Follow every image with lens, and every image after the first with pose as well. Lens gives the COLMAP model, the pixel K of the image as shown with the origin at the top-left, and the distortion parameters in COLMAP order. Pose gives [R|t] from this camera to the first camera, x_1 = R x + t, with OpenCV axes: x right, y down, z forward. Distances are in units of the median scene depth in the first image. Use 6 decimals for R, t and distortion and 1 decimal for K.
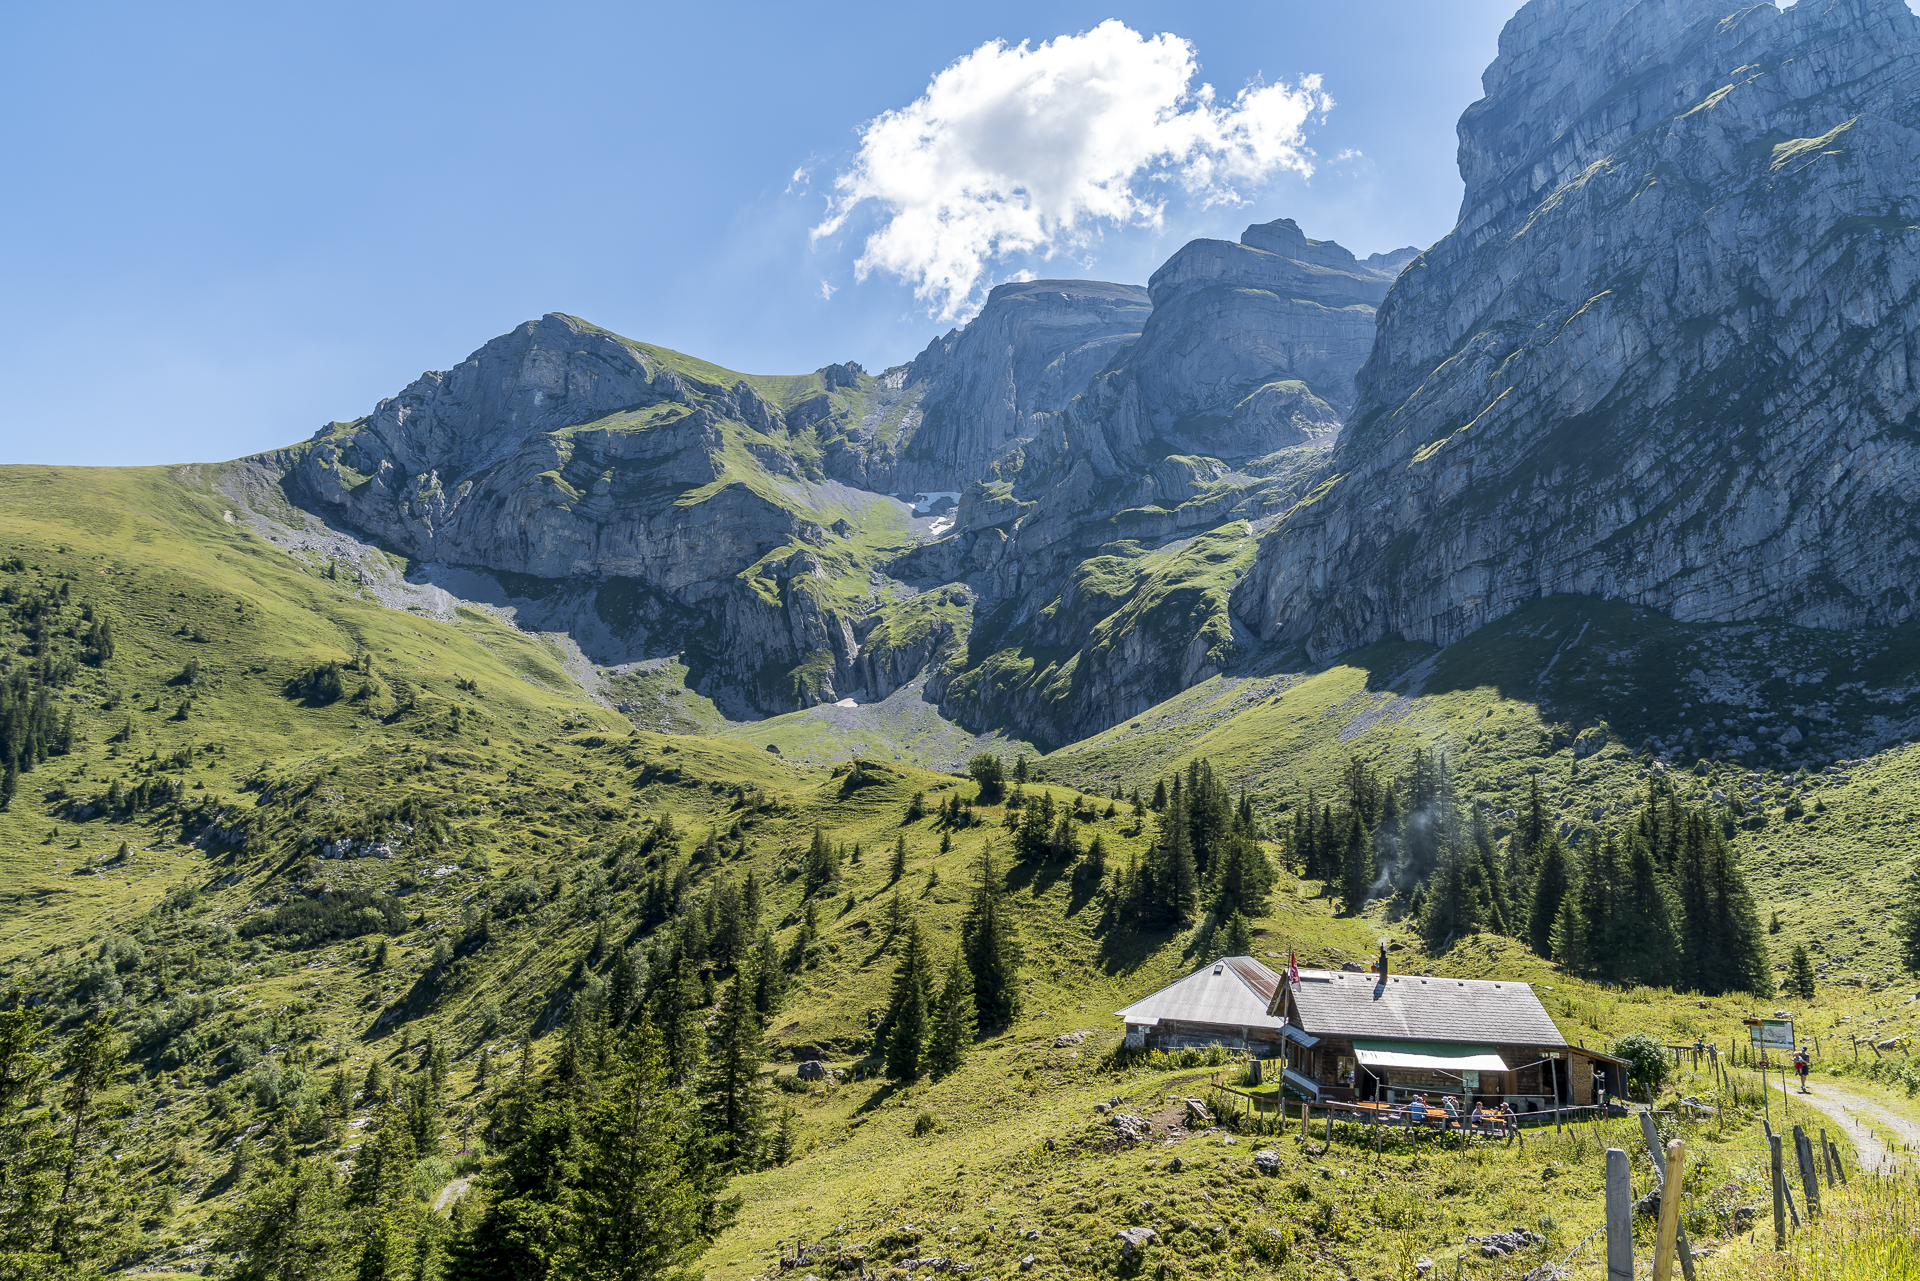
lens RADIAL K [[1284.6, 0, 937.5], [0, 1284.6, 673.9], [0, 0, 1]] dist [-0.027744, 0.018708]
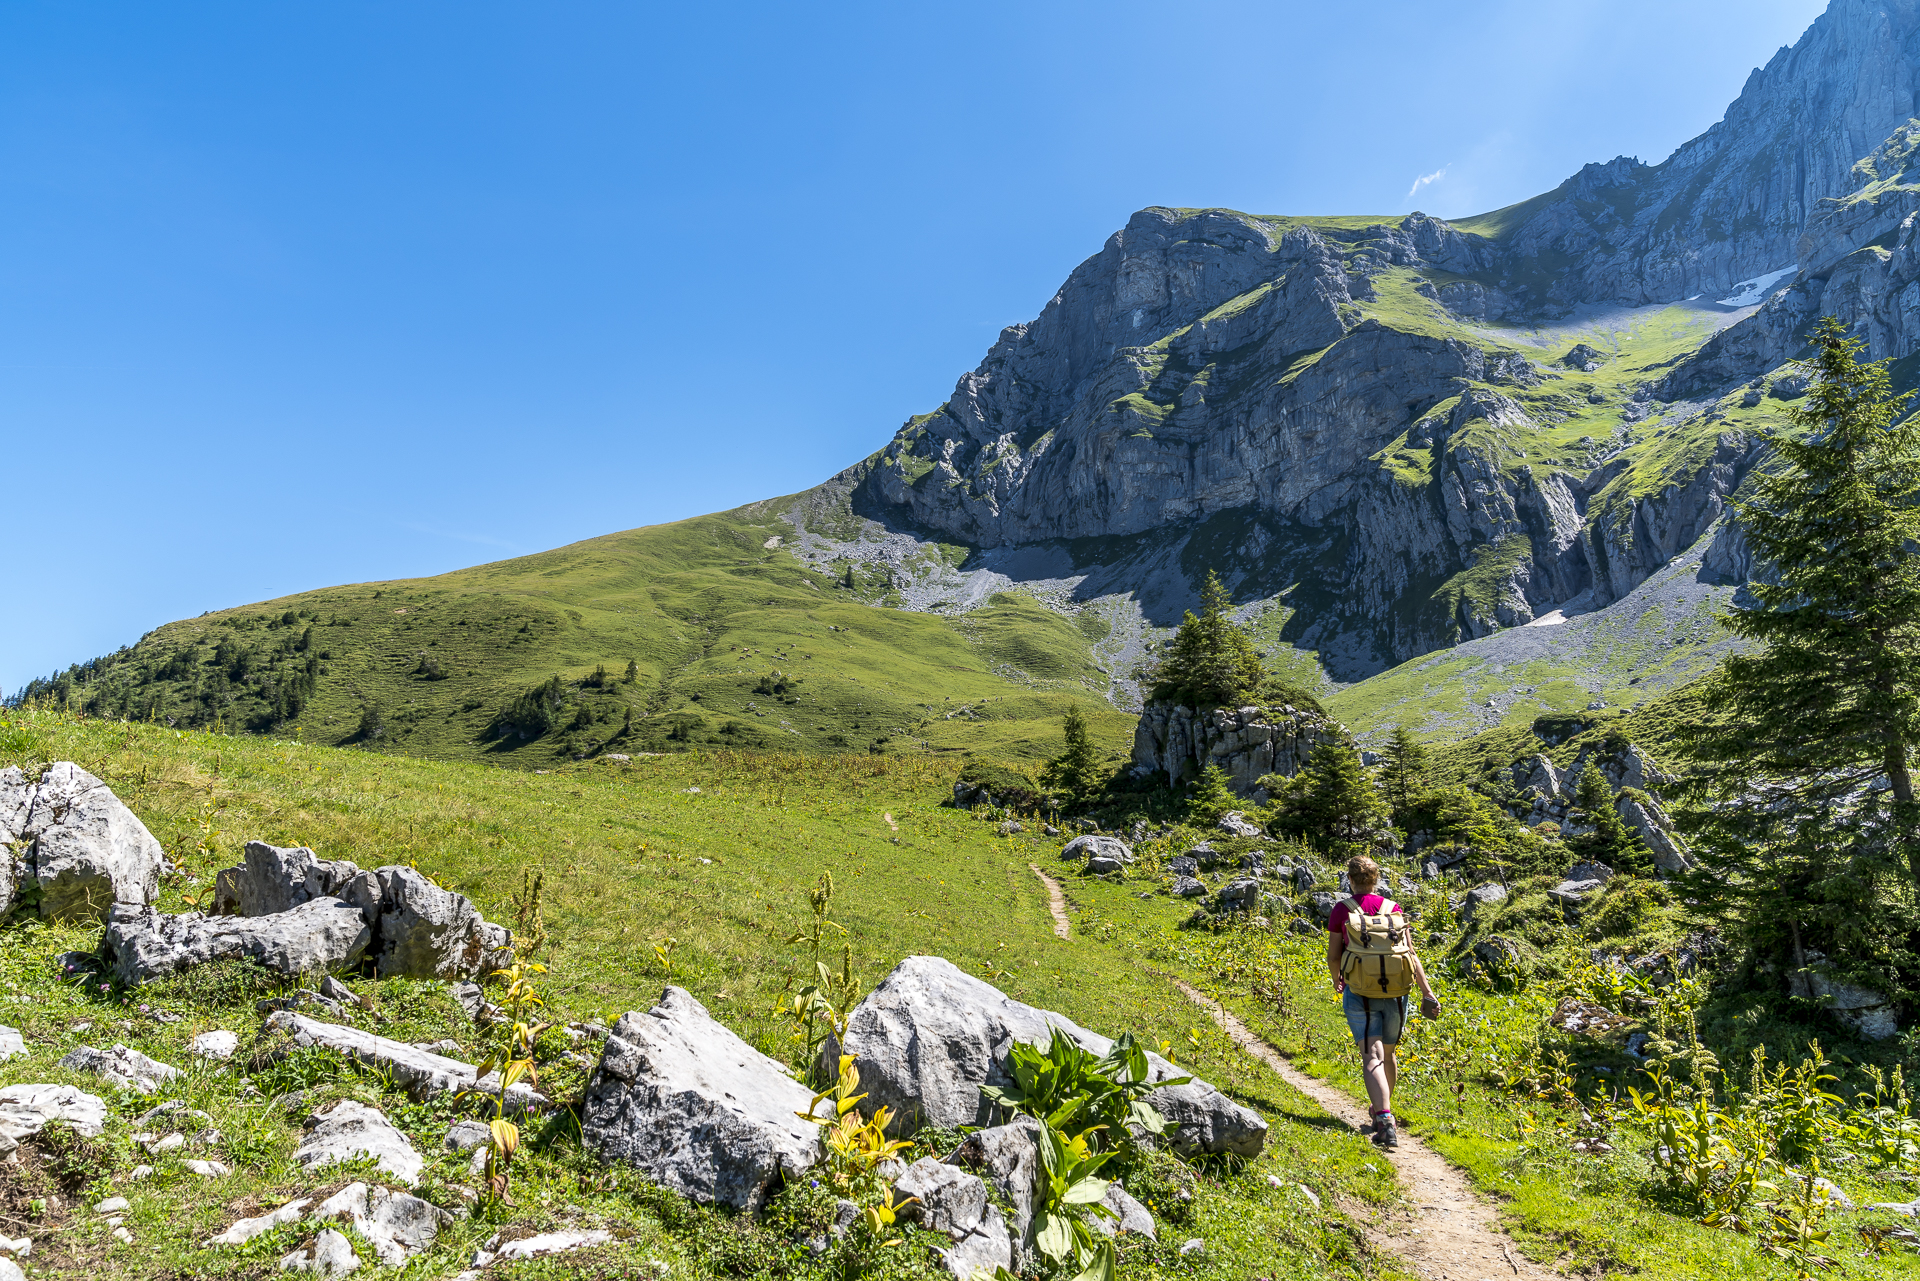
lens RADIAL K [[1284.6, 0, 937.5], [0, 1284.6, 673.9], [0, 0, 1]] dist [-0.027744, 0.018708]
pose [[0.773968, -0.155164, -0.613919, 0.043379], [0.147158, 0.987044, -0.063947, 0.033444], [0.615888, -0.040850, 0.786774, 0.359992]]
